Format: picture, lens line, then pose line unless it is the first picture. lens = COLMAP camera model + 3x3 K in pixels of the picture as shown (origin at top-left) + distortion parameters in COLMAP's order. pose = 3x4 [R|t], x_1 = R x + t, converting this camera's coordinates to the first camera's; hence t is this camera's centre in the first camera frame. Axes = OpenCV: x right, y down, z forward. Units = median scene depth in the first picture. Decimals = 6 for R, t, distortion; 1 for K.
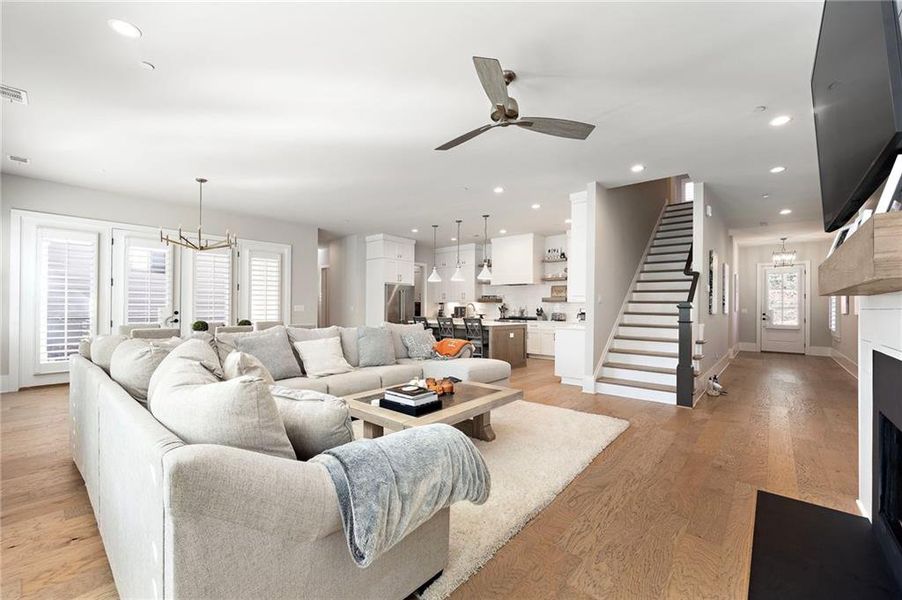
lens RADIAL K [[370.8, 0, 457.4], [0, 370.8, 304.9], [0, 0, 1]] dist [0.001427, 0.000136]
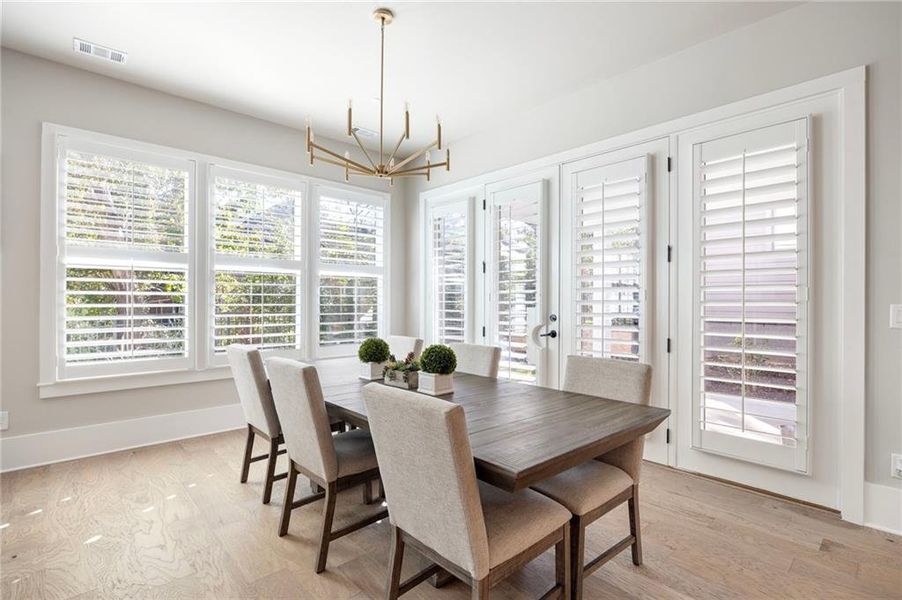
lens RADIAL K [[435.4, 0, 450.4], [0, 435.4, 297.1], [0, 0, 1]] dist [-0.006111, 0.001557]
pose [[-0.120747, -0.014110, -0.992583, -0.106536], [-0.004744, 0.999896, -0.013636, 0.000891], [0.992672, 0.003062, -0.120801, 0.650293]]
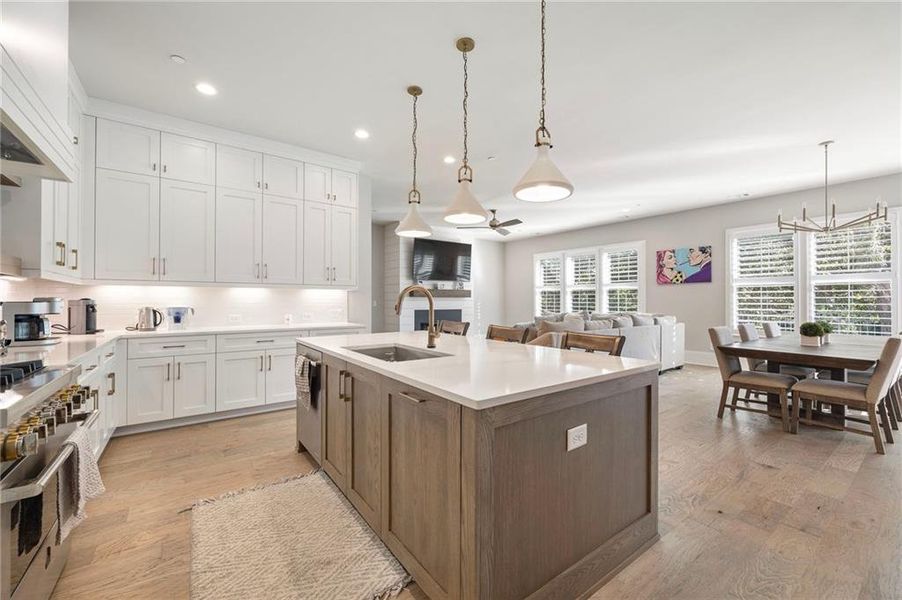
lens RADIAL K [[370.8, 0, 453.6], [0, 370.8, 298.9], [0, 0, 1]] dist [0.001427, 0.000136]
pose [[-0.973051, -0.008514, 0.230434, -0.049972], [-0.010398, 0.999922, -0.006961, 0.005790], [-0.230357, -0.009169, -0.973063, 1.112517]]
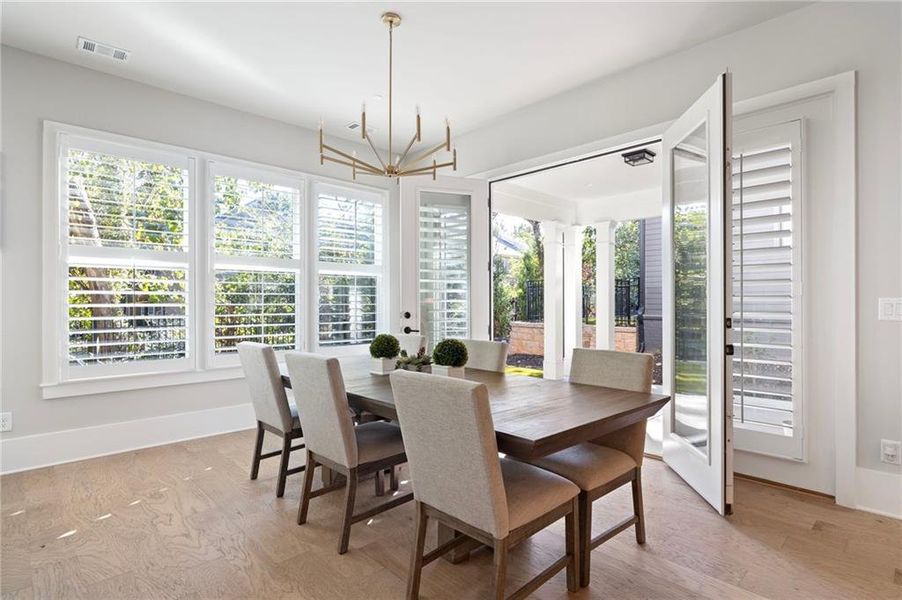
lens RADIAL K [[468.7, 0, 450.0], [0, 468.7, 297.7], [0, 0, 1]] dist [0.006592, -0.001879]
pose [[-0.103640, -0.014875, -0.994504, -0.074076], [0.001340, 0.999885, -0.015095, 0.004373], [0.994614, -0.002897, -0.103608, 0.642512]]
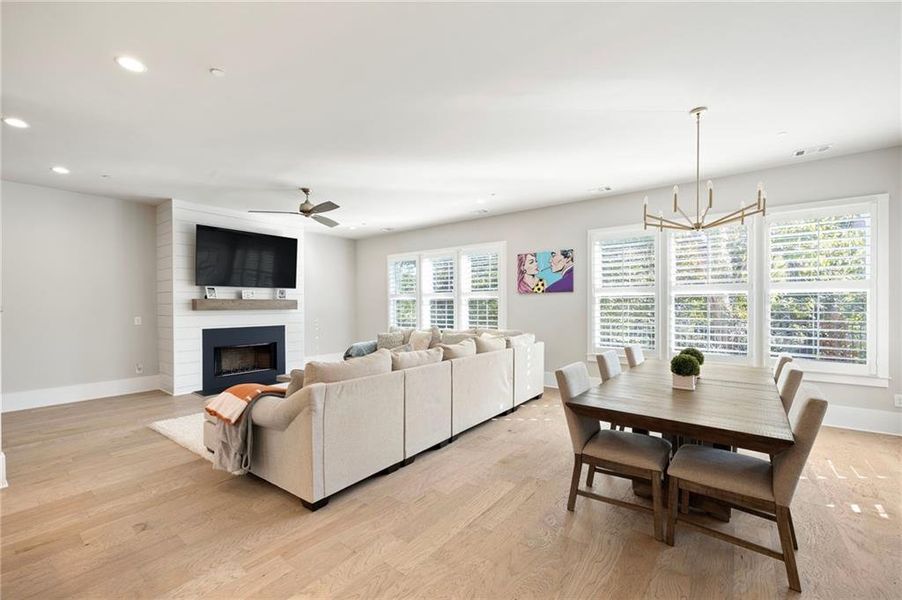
lens RADIAL K [[370.8, 0, 452.9], [0, 370.8, 305.8], [0, 0, 1]] dist [0.001427, 0.000136]
pose [[-0.999415, -0.004460, -0.033921, -0.152806], [-0.004411, 0.999989, -0.001523, -0.012520], [0.033927, -0.001373, -0.999423, 0.898280]]
